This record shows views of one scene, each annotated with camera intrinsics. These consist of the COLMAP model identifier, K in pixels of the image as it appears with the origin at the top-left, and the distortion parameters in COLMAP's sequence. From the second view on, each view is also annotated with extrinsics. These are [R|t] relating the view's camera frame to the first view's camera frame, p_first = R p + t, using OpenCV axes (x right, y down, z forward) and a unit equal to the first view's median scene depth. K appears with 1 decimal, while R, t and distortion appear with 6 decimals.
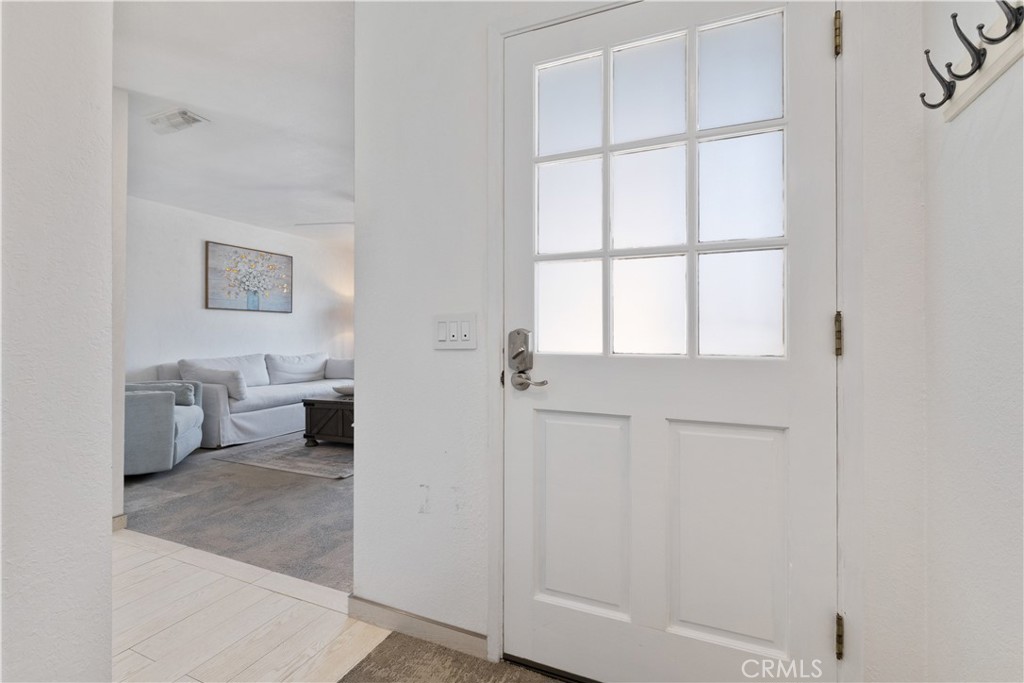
lens RADIAL K [[466.8, 0, 509.7], [0, 466.8, 335.4], [0, 0, 1]] dist [-0.002761, -0.000287]
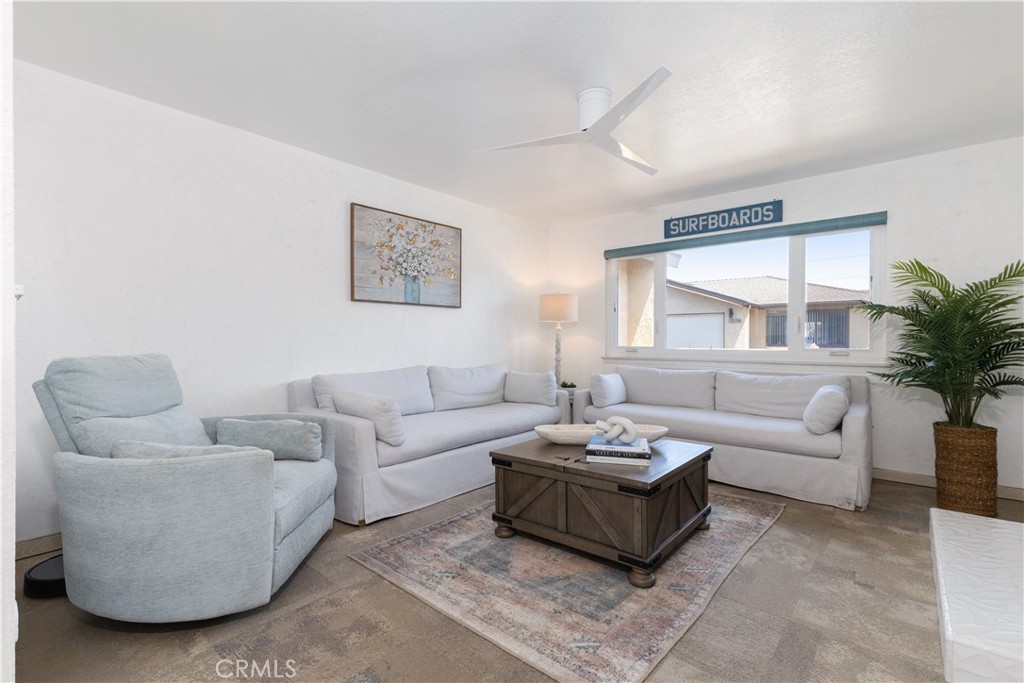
lens RADIAL K [[466.8, 0, 513.9], [0, 466.8, 342.5], [0, 0, 1]] dist [-0.002761, -0.000287]
pose [[0.958493, 0.001543, -0.285111, -0.214839], [0.000531, 0.999974, 0.007198, -0.000119], [0.285114, -0.007050, 0.958468, 0.391713]]
